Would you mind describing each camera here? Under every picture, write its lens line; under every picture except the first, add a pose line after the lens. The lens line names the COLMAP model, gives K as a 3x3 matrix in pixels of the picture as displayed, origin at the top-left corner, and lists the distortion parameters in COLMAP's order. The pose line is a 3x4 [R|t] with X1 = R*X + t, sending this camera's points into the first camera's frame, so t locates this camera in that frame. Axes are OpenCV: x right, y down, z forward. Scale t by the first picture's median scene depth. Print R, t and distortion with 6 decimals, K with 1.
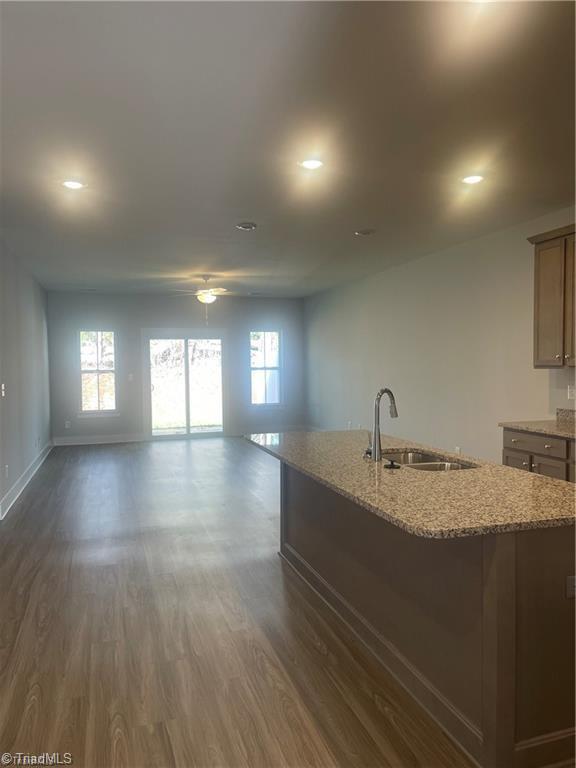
lens RADIAL K [[577.1, 0, 293.1], [0, 577.1, 387.5], [0, 0, 1]] dist [0.044050, -0.028552]
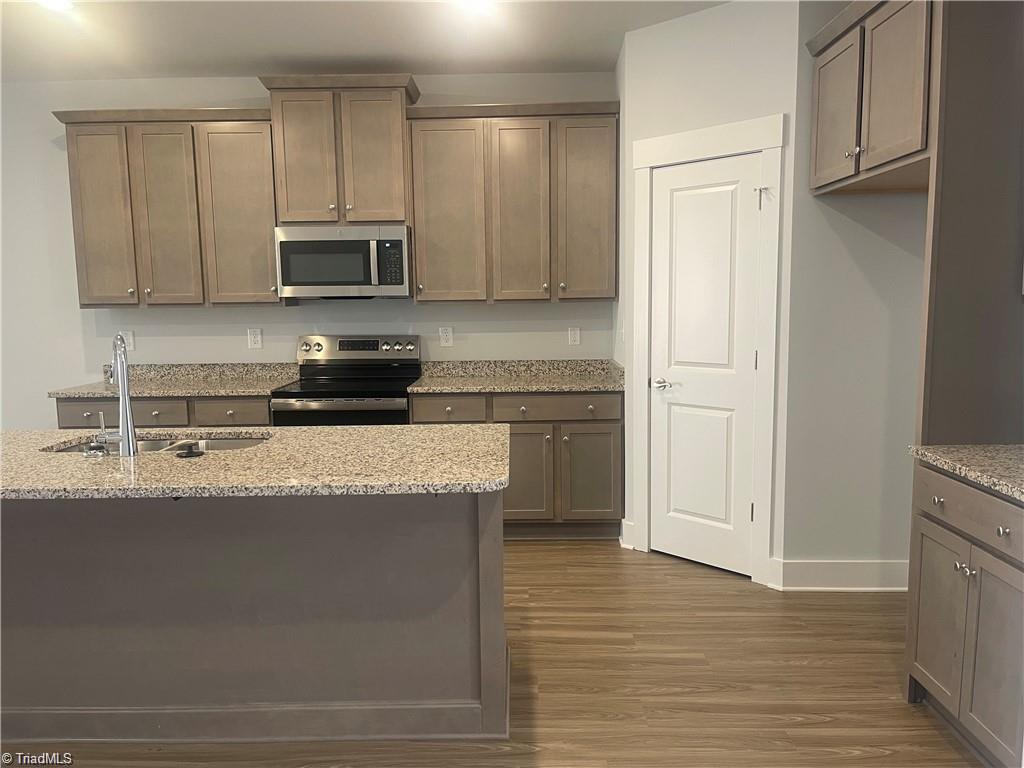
lens RADIAL K [[769.5, 0, 510.2], [0, 769.5, 386.4], [0, 0, 1]] dist [0.044050, -0.028552]
pose [[0.314575, -0.104615, 0.943450, -0.324419], [0.053062, 0.994292, 0.092560, 0.000909], [-0.947749, 0.020944, 0.318330, 0.244540]]
